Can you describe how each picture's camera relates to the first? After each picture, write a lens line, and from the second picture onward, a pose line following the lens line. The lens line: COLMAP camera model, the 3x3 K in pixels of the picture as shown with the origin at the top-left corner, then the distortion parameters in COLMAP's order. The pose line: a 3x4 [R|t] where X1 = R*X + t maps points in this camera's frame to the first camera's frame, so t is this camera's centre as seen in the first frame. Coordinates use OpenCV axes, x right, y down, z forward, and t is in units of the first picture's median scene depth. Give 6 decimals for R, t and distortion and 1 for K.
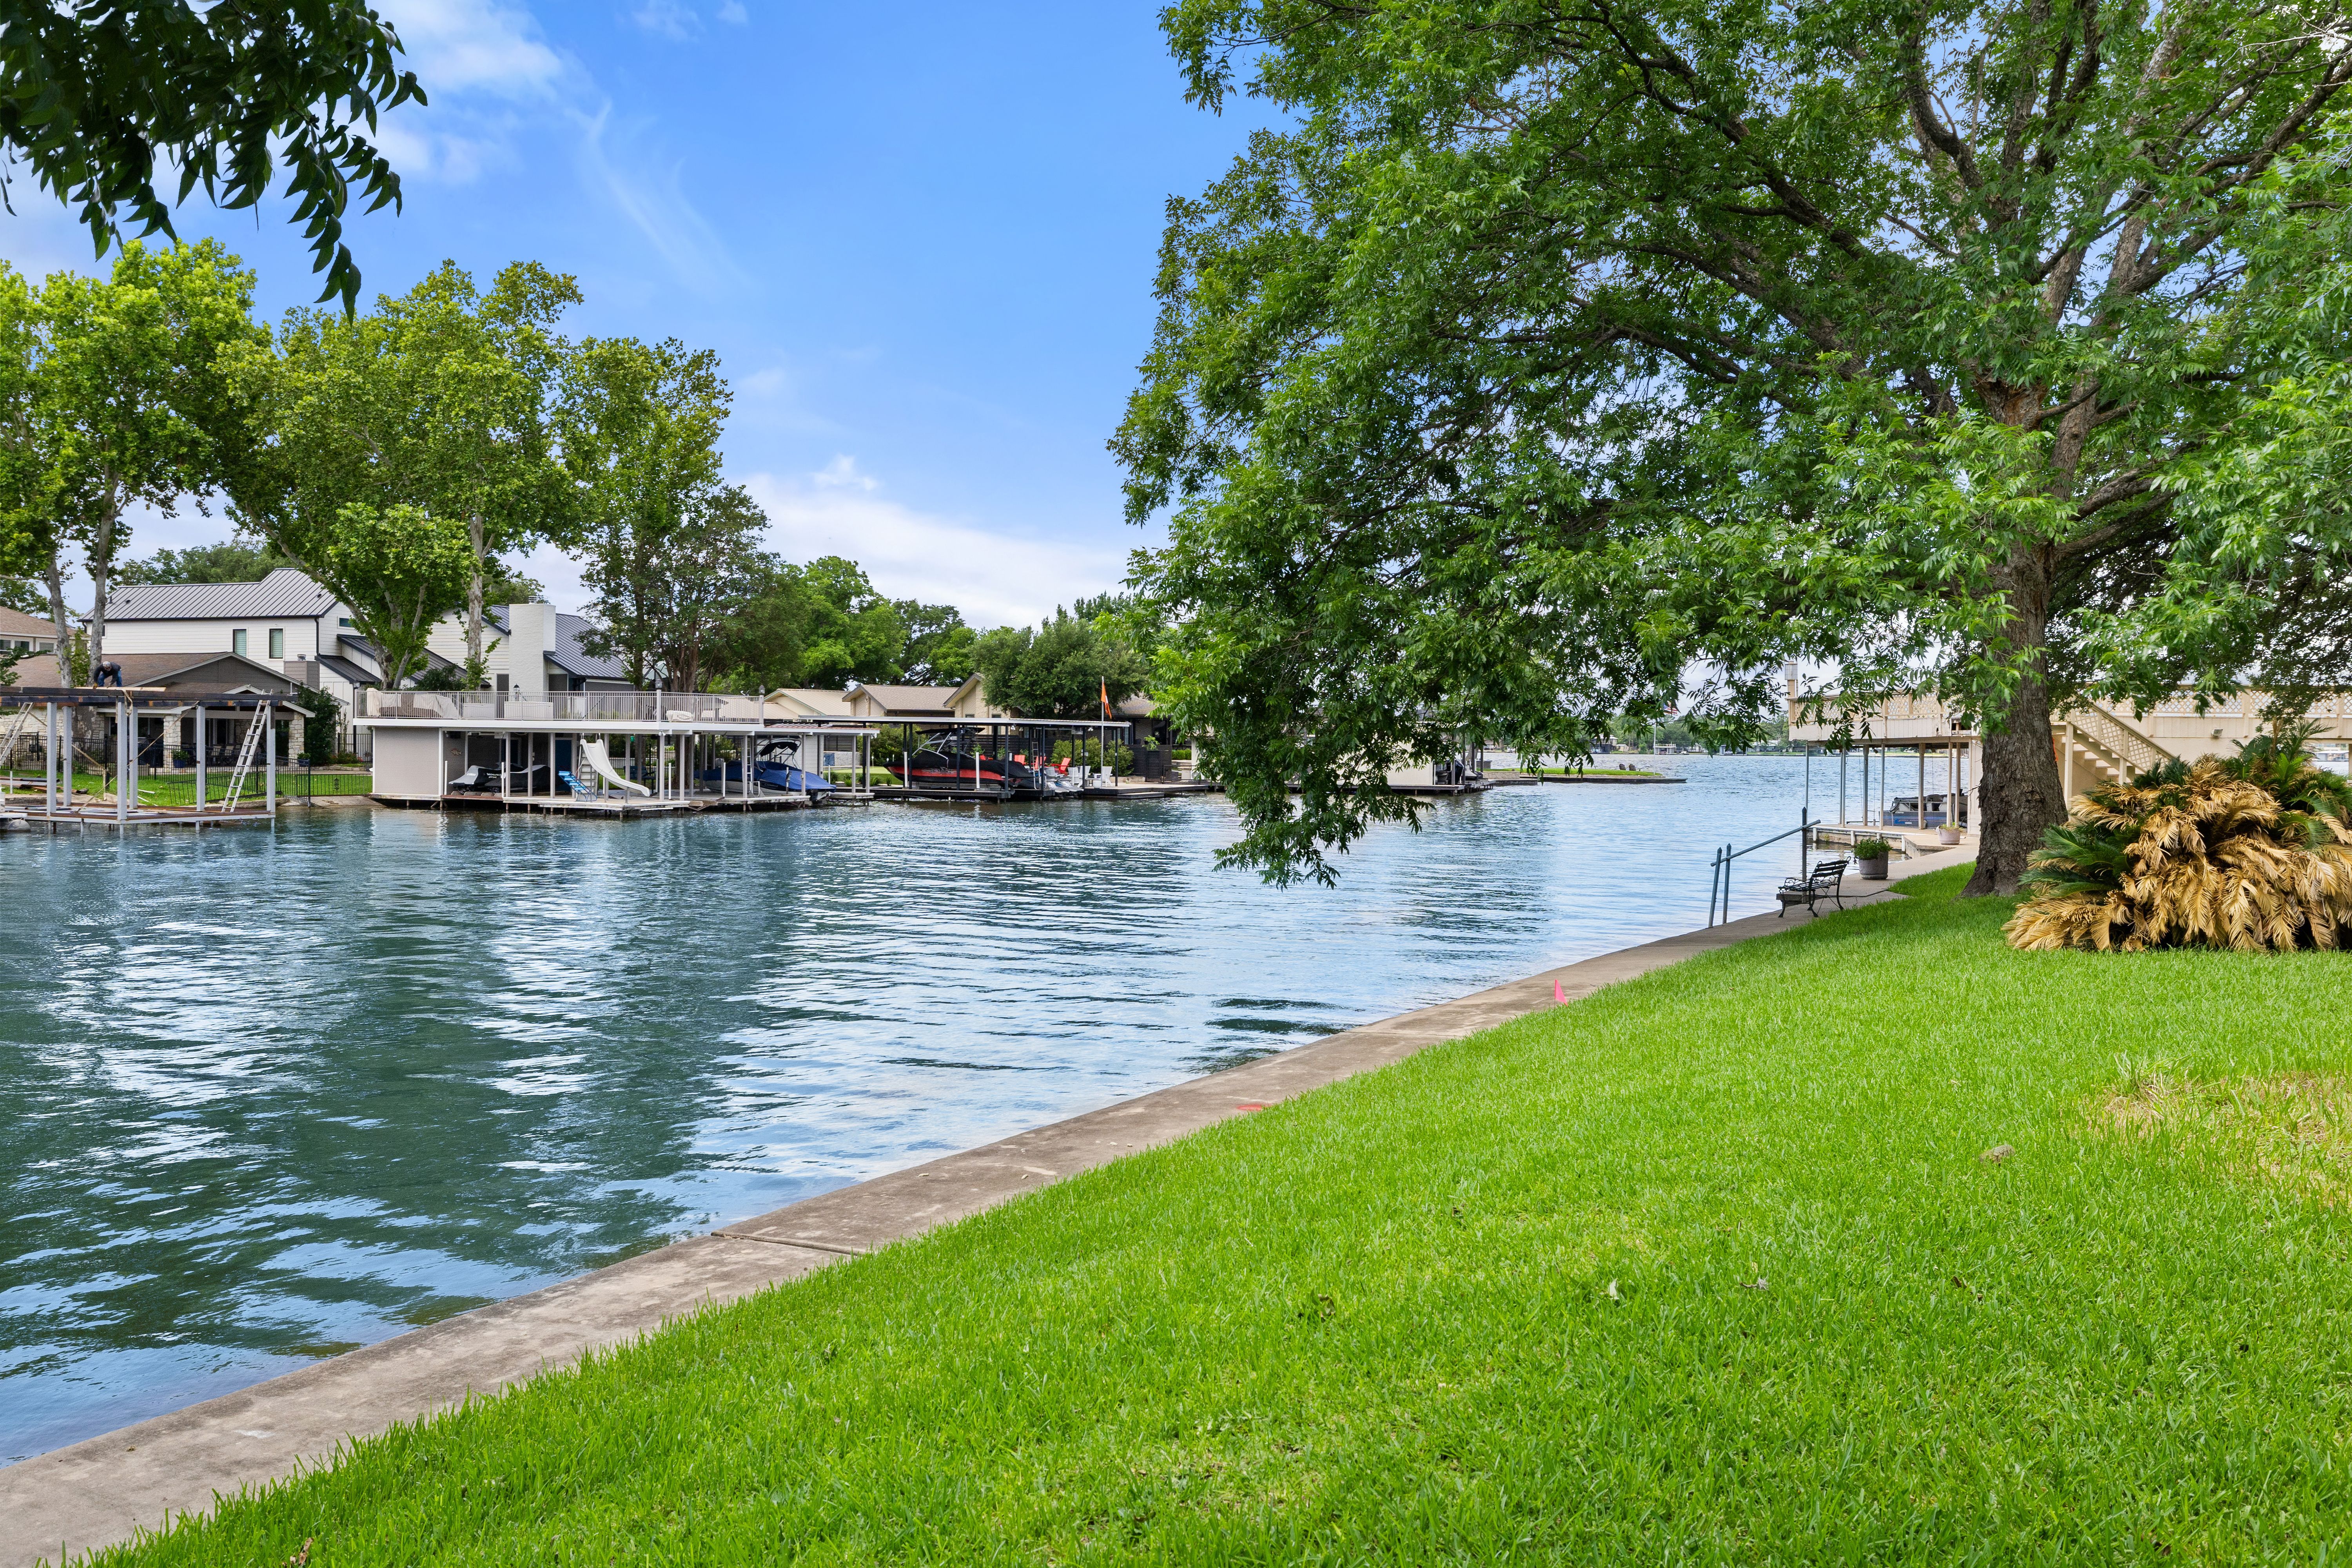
lens RADIAL K [[1557.8, 0, 1176.0], [0, 1557.8, 784.0], [0, 0, 1]] dist [-0.005345, -0.001123]
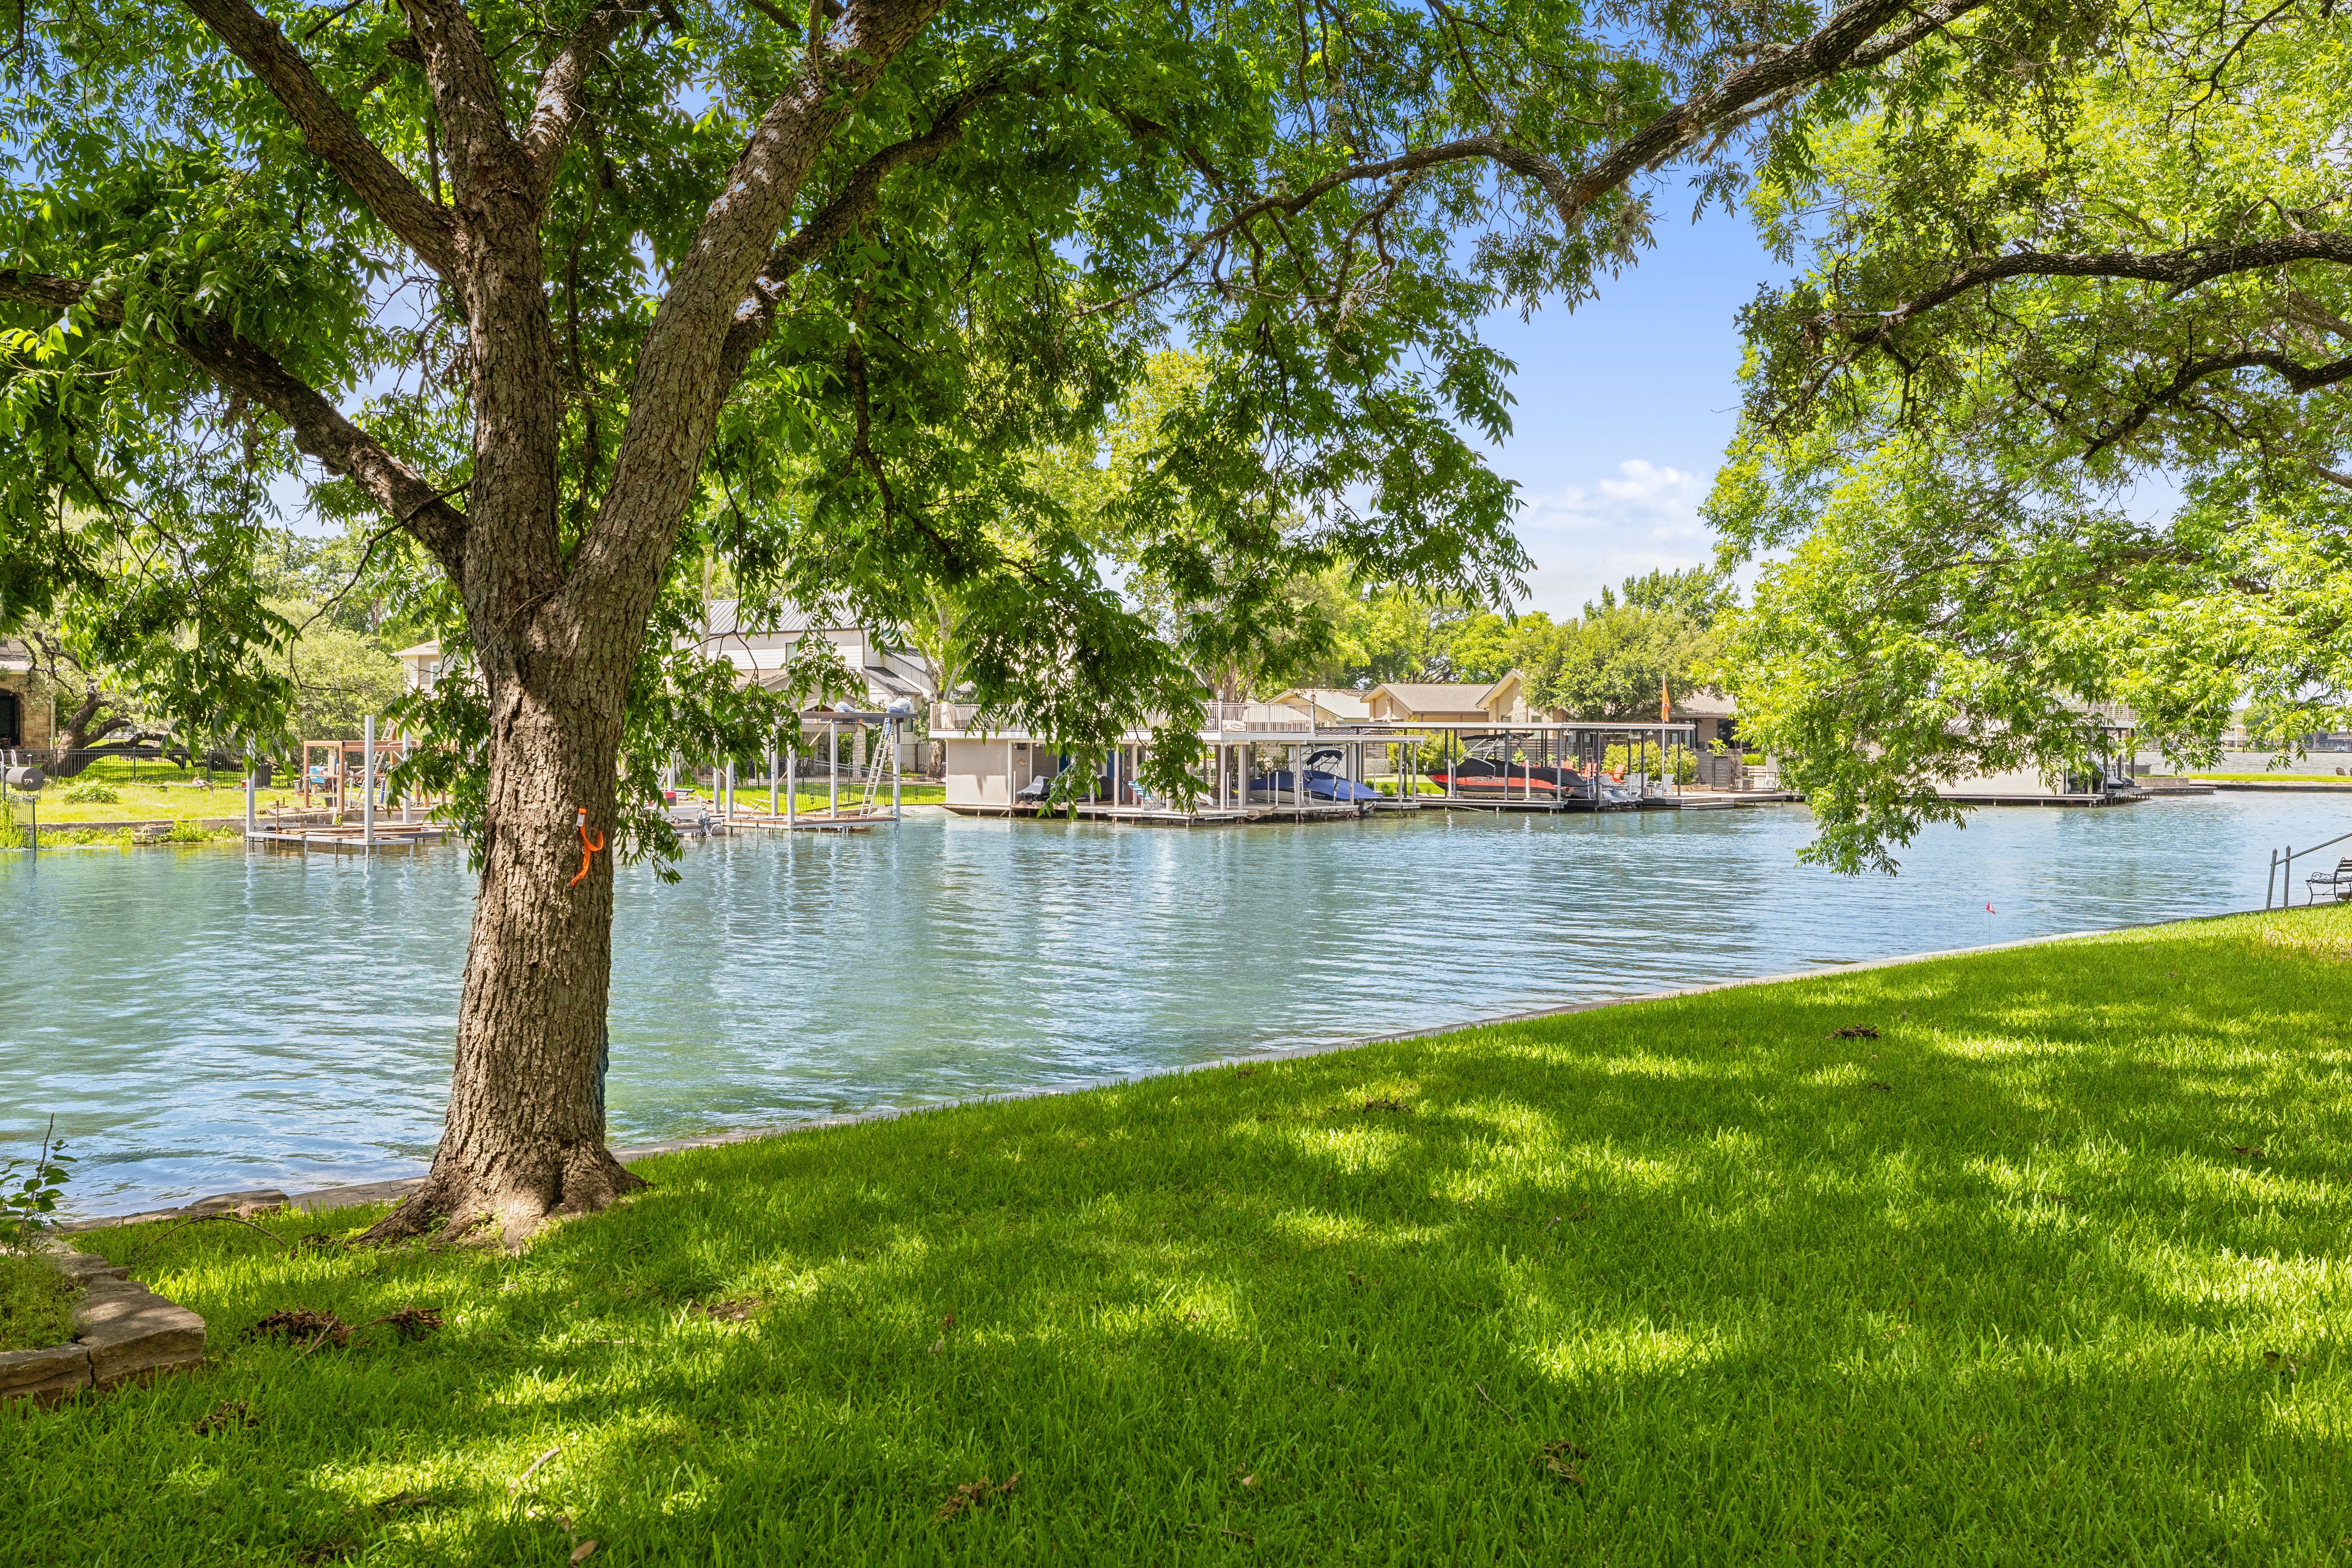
lens RADIAL K [[1914.8, 0, 1176.0], [0, 1914.8, 784.0], [0, 0, 1]] dist [0.006451, 0.001689]
pose [[0.959016, -0.002541, -0.283339, -0.004203], [0.001026, 0.999984, -0.005495, 0.000597], [0.283348, 0.004979, 0.959004, -0.188471]]
